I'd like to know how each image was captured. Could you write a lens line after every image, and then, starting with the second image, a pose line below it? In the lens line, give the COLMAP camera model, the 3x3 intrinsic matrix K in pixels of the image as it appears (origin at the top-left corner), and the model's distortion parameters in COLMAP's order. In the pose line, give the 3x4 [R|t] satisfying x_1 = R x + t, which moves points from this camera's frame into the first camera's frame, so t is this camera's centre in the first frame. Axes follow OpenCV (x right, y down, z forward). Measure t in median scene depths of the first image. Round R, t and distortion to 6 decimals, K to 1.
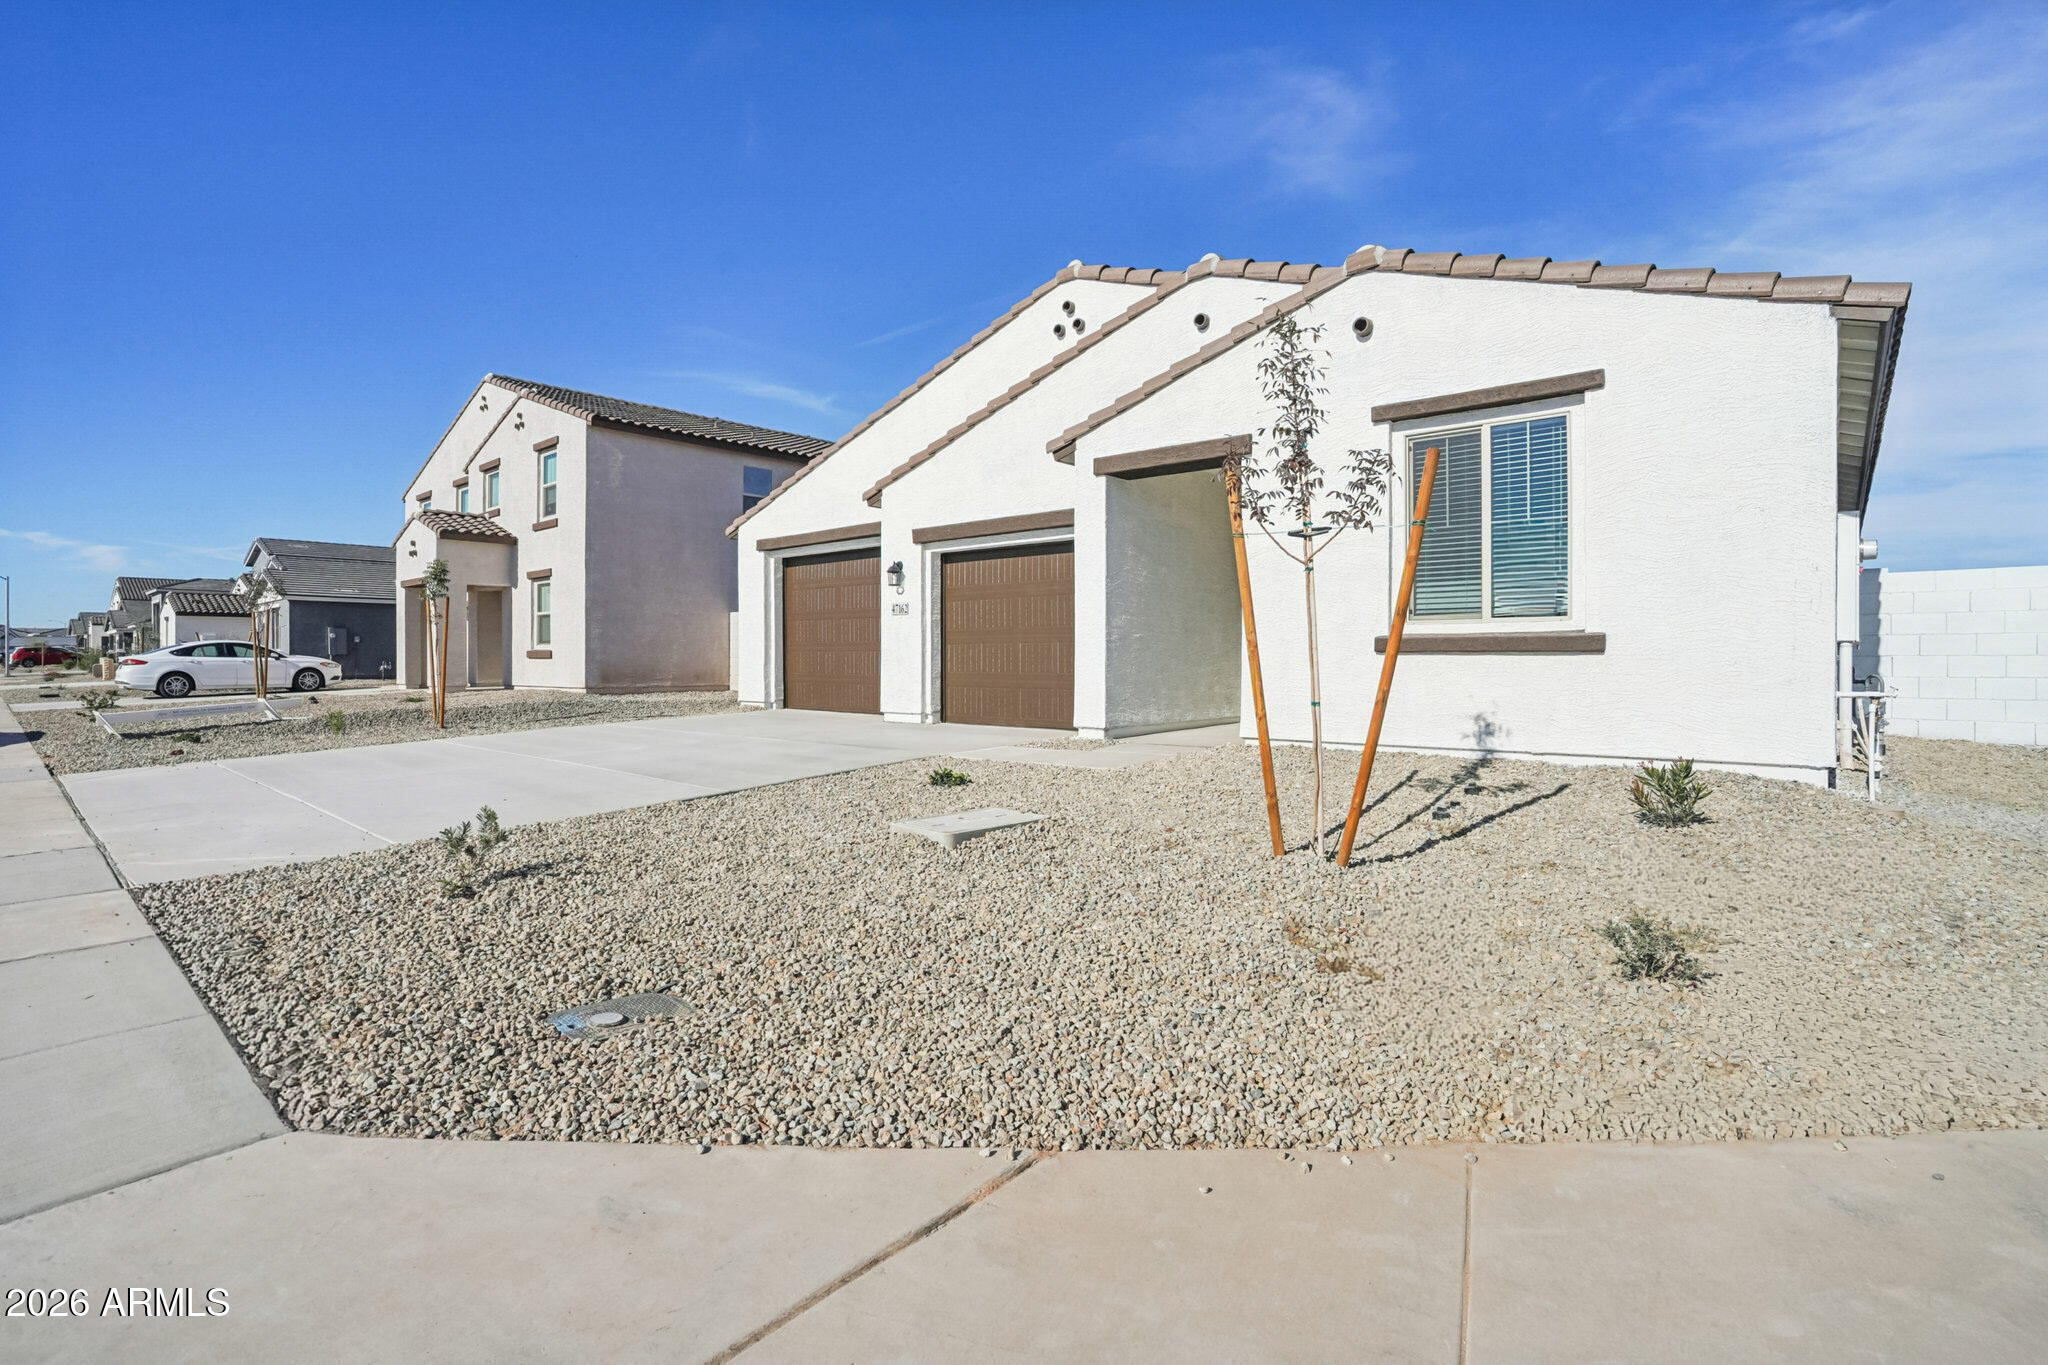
lens RADIAL K [[957.1, 0, 1024.0], [0, 957.1, 682.5], [0, 0, 1]] dist [-0.054295, 0.022433]
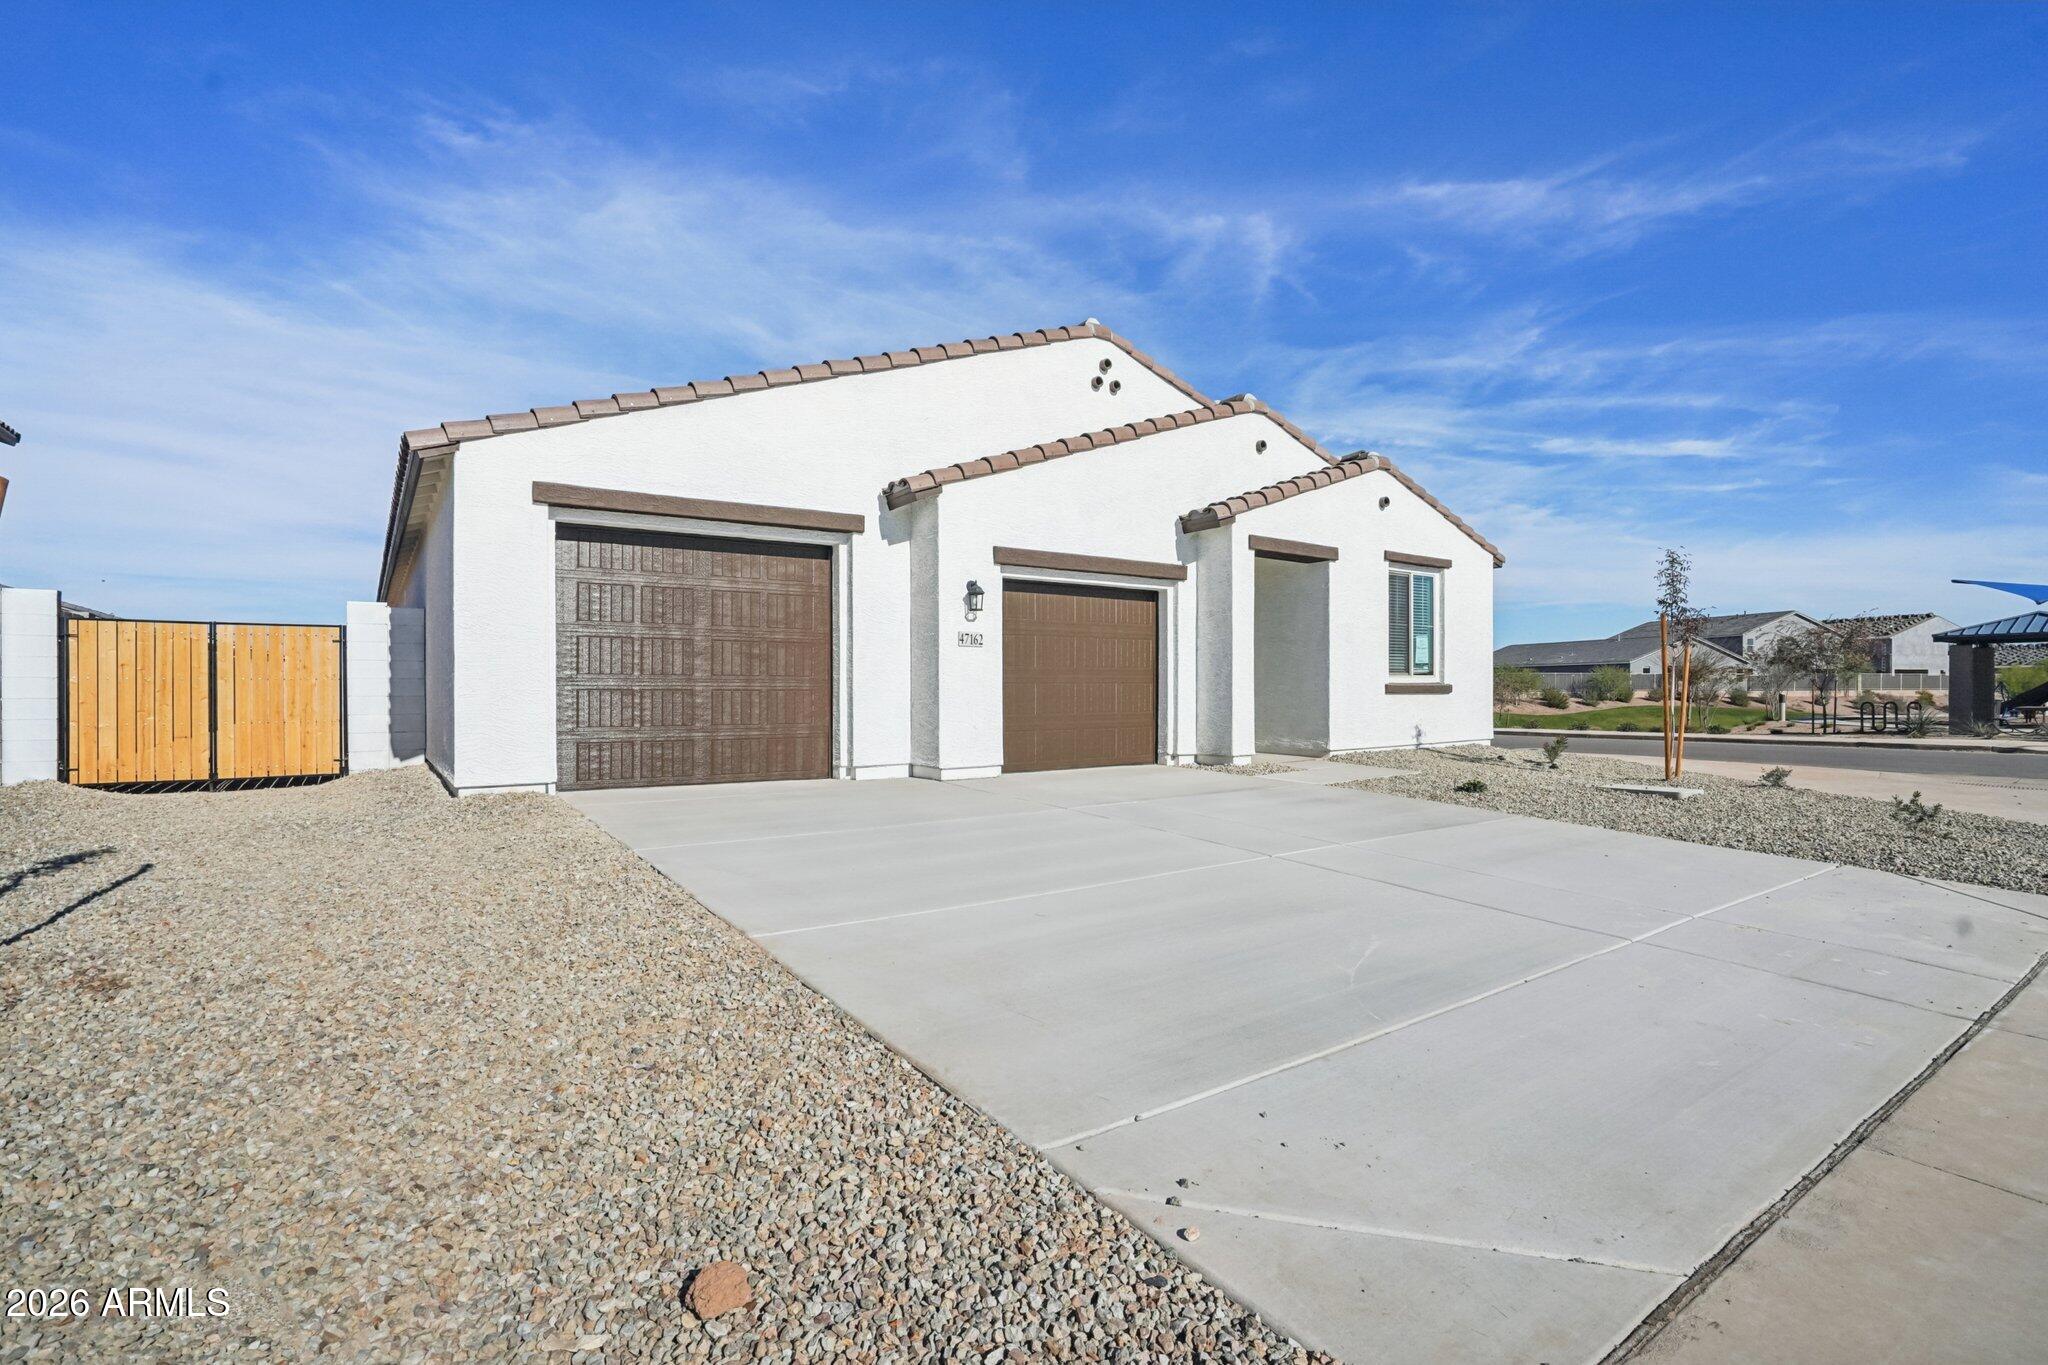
lens RADIAL K [[929.0, 0, 1022.7], [0, 929.0, 712.4], [0, 0, 1]] dist [-0.029039, -0.000151]
pose [[0.259377, -0.024480, 0.965466, -0.992832], [0.021655, 0.999575, 0.019527, -0.030398], [-0.965533, 0.015843, 0.259797, 0.836025]]
